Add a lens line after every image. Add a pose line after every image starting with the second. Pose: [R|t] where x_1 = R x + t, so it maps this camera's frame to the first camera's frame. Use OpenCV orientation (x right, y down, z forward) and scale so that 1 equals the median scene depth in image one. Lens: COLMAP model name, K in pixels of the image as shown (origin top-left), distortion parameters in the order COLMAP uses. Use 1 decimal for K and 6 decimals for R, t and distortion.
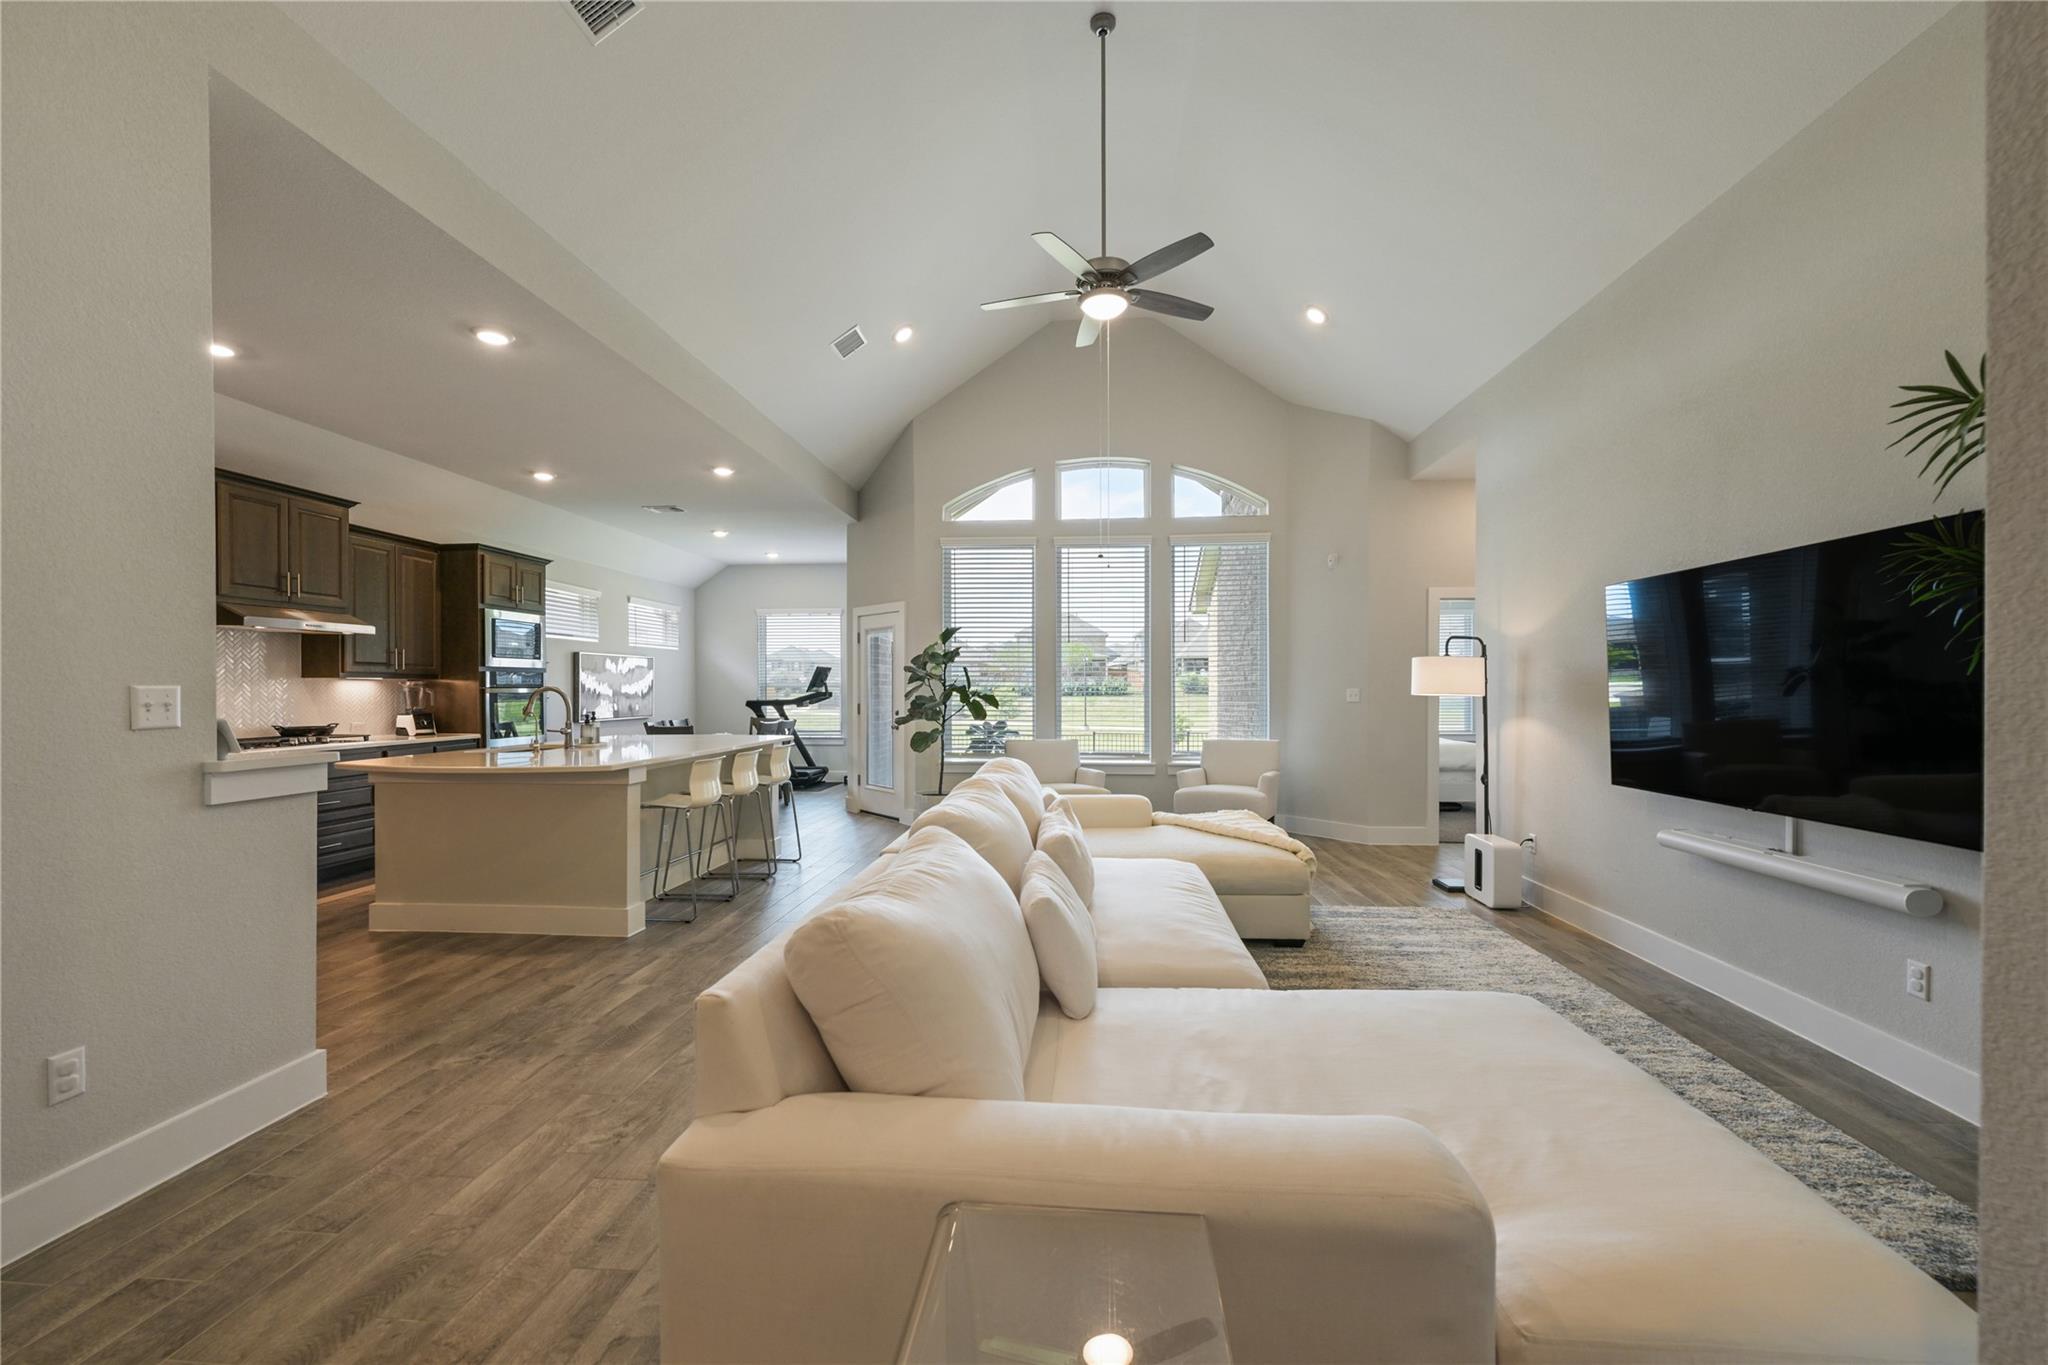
lens RADIAL K [[835.9, 0, 1024.0], [0, 835.9, 682.5], [0, 0, 1]] dist [-0.001499, -0.000087]
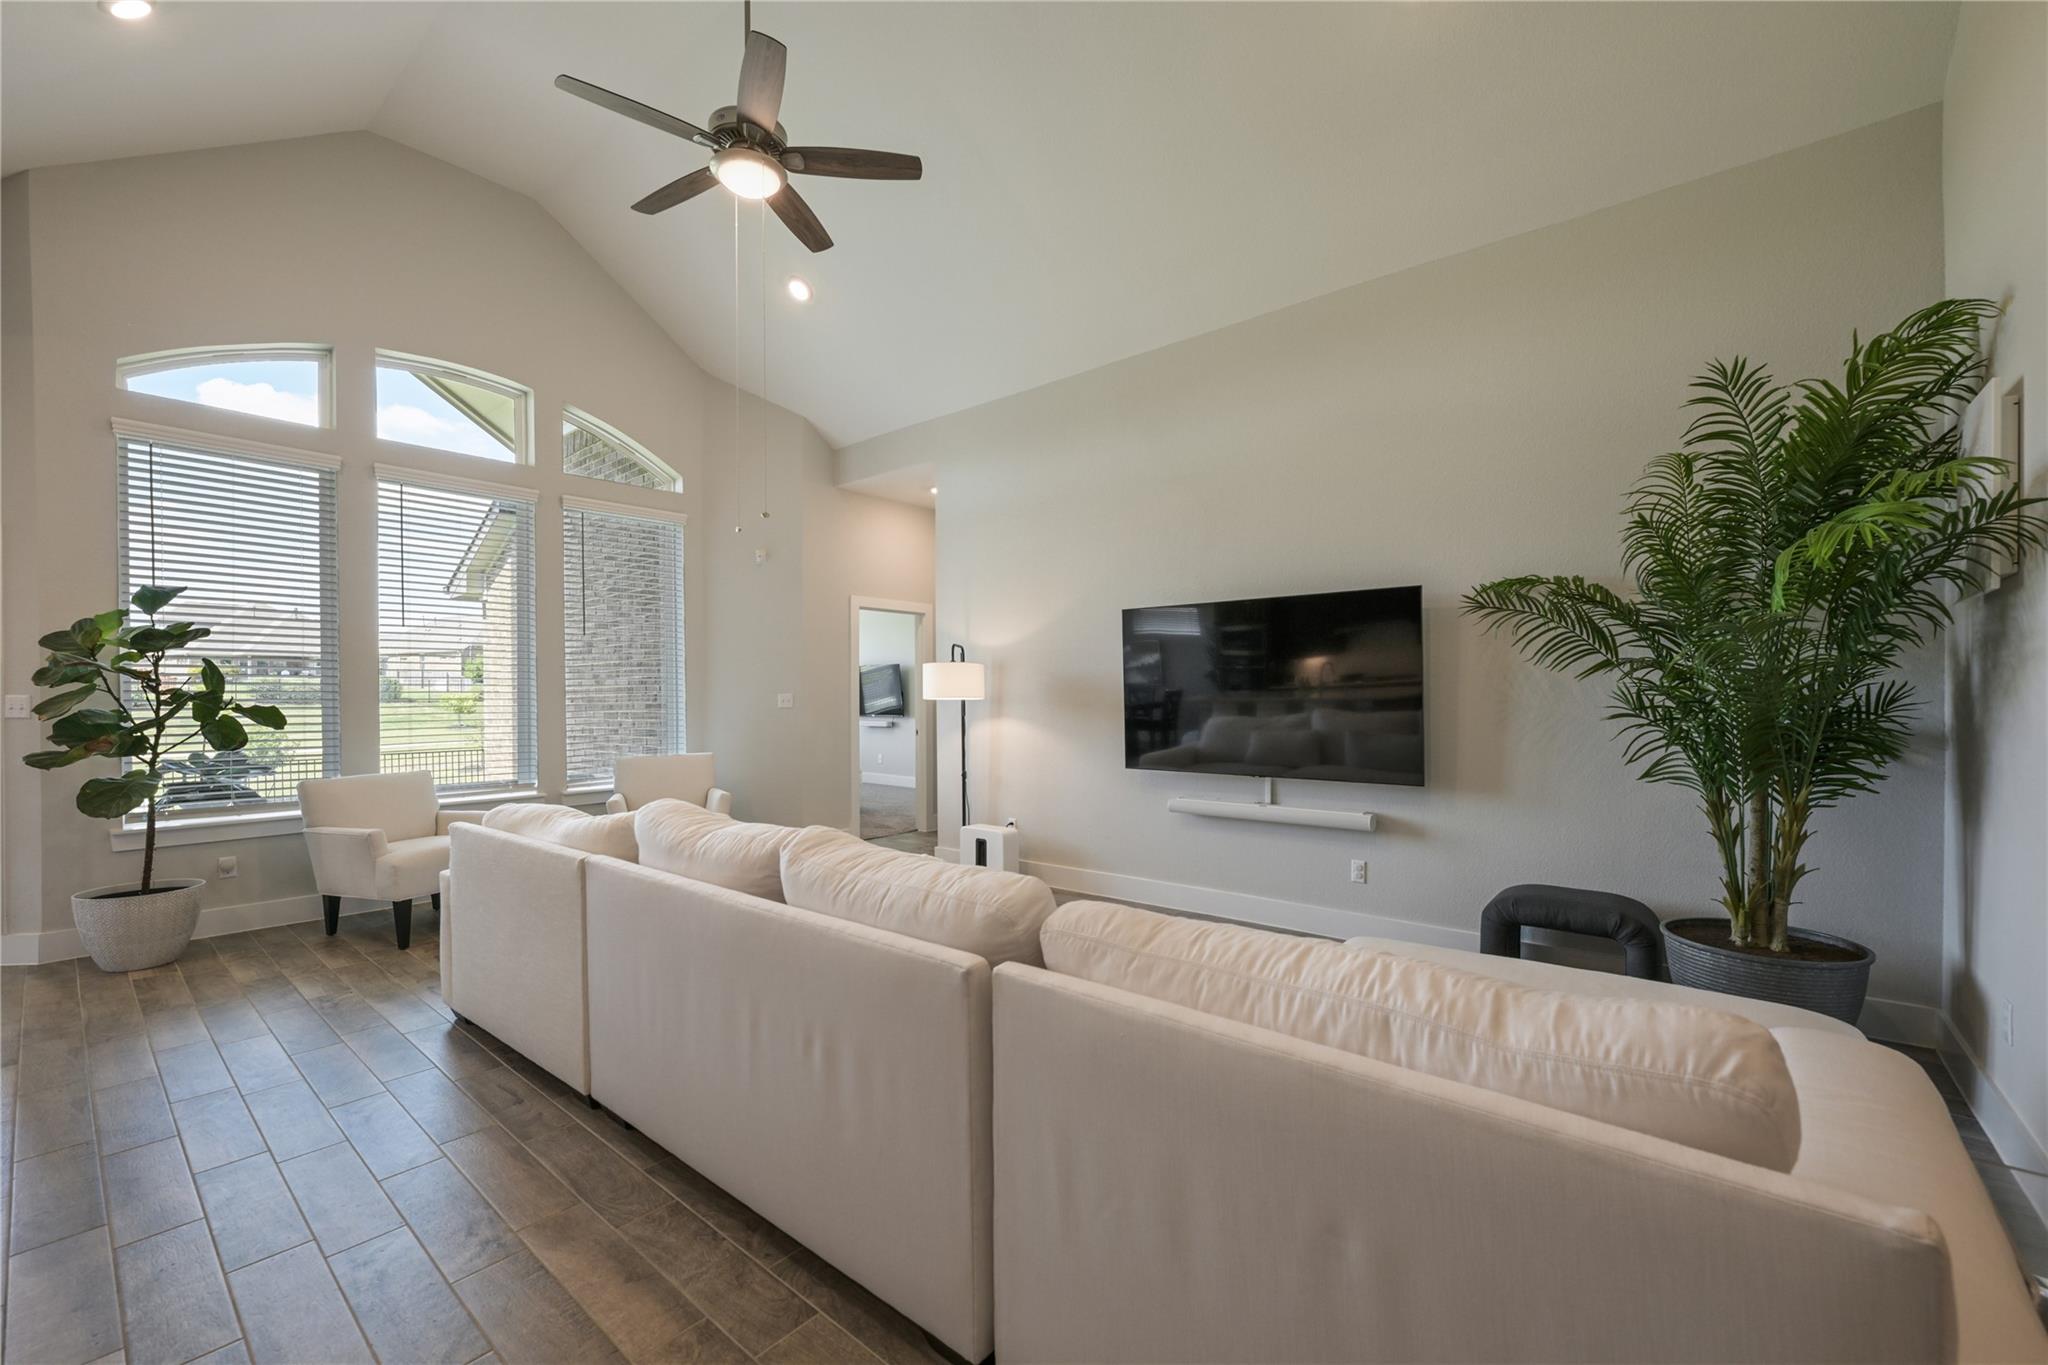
lens RADIAL K [[833.8, 0, 1030.6], [0, 833.8, 693.1], [0, 0, 1]] dist [-0.001325, -0.000055]
pose [[0.566313, -0.003663, 0.824182, -0.218684], [-0.001495, 0.999984, 0.005471, 0.001121], [-0.824189, -0.004331, 0.566299, 0.217475]]
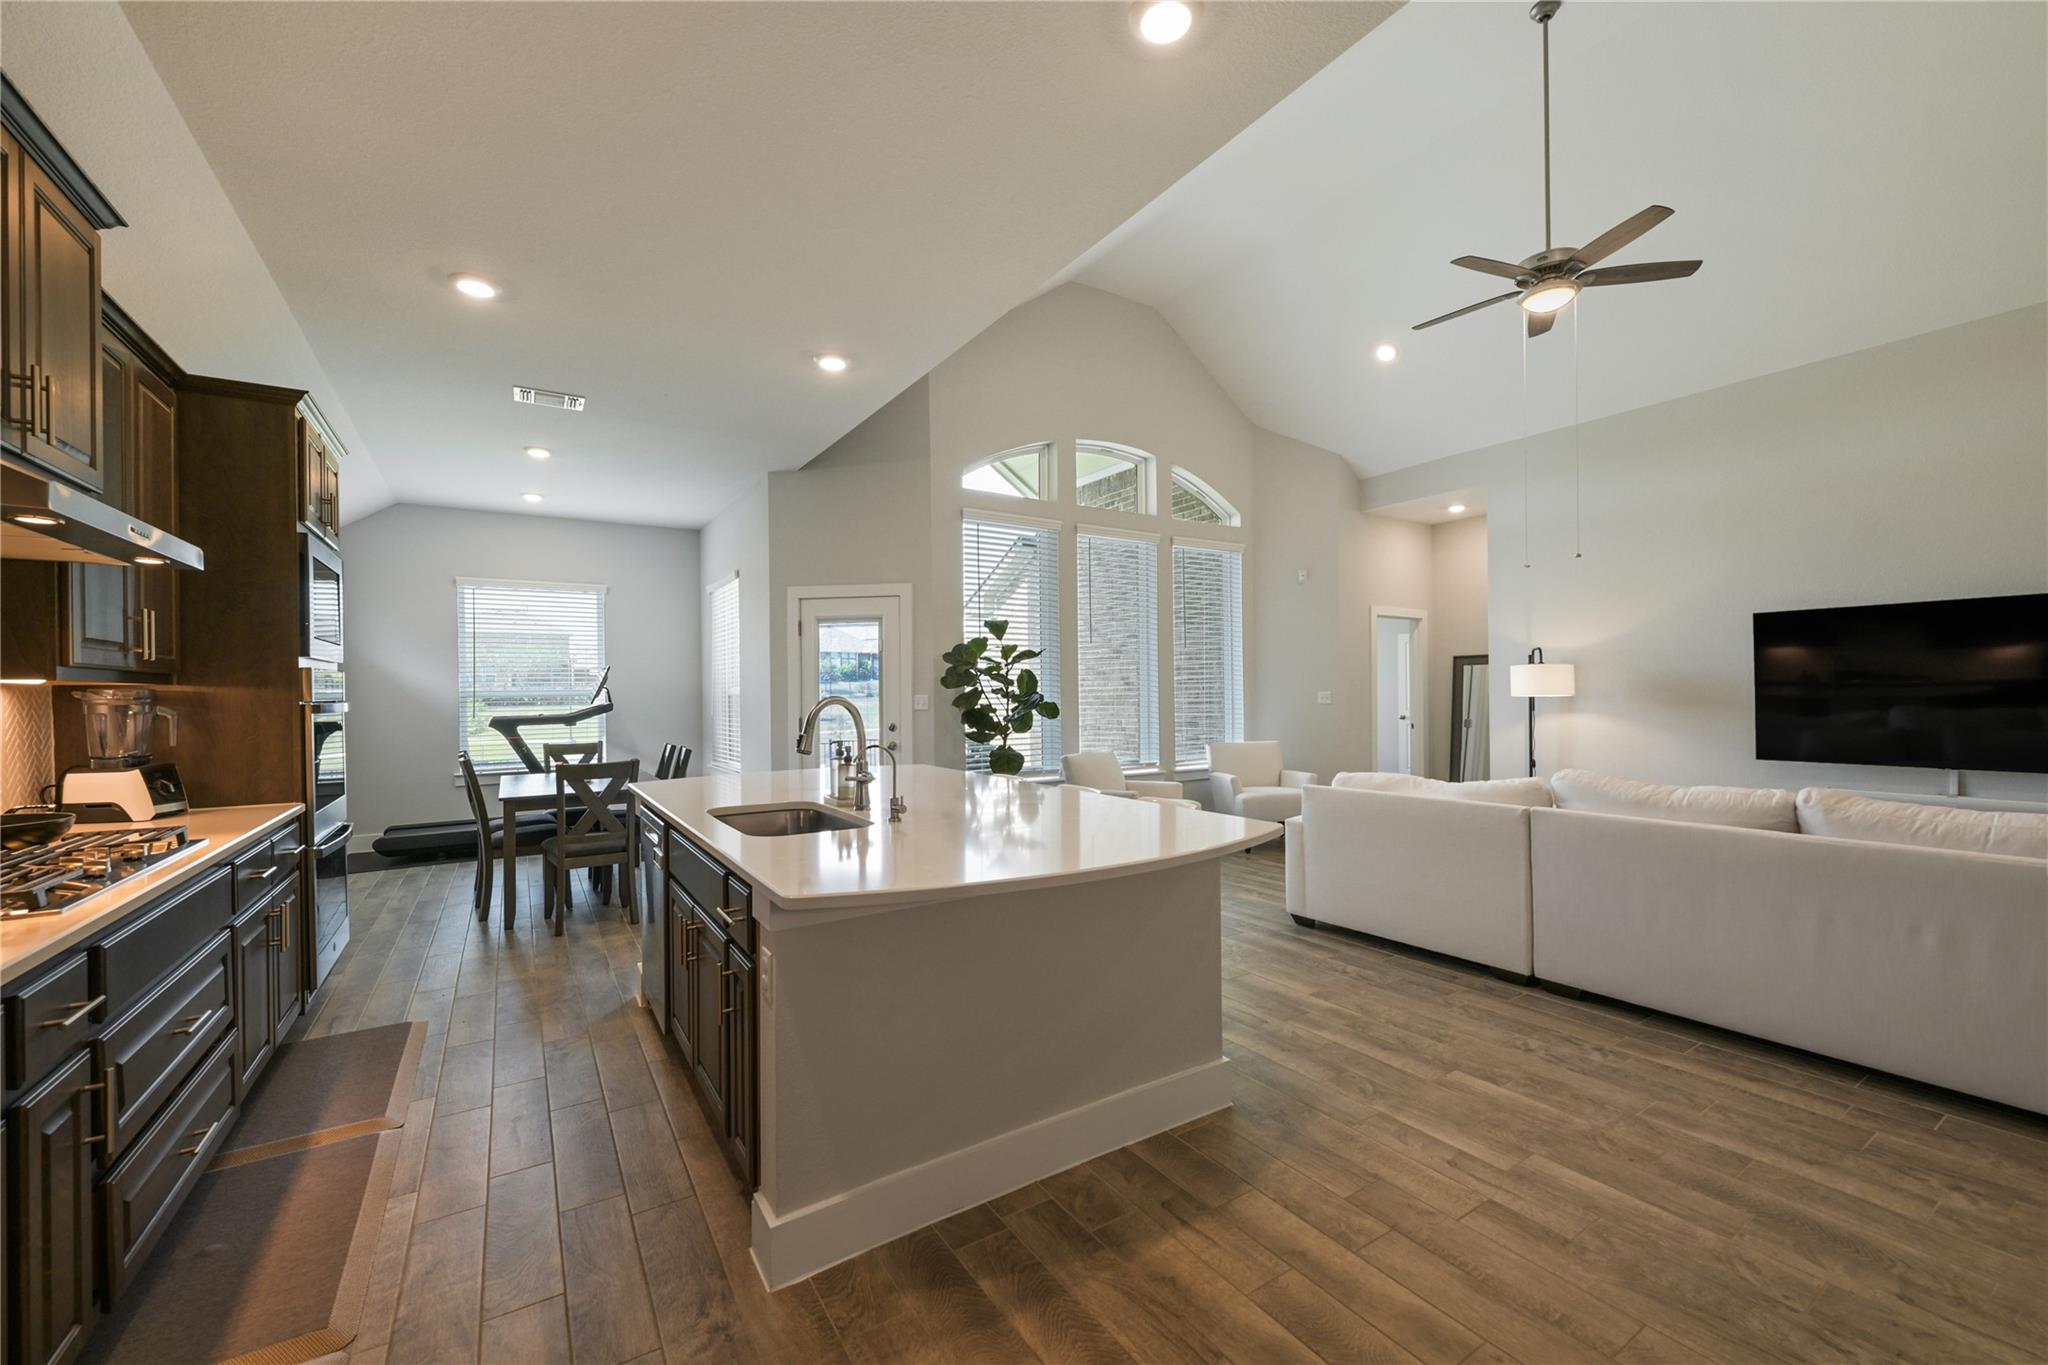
lens RADIAL K [[814.8, 0, 1017.0], [0, 814.8, 687.4], [0, 0, 1]] dist [-0.000952, -0.000093]
pose [[0.789856, -0.004120, 0.613279, -0.567810], [0.004276, 0.999990, 0.001210, -0.001397], [-0.613278, 0.001666, 0.789865, 0.368017]]
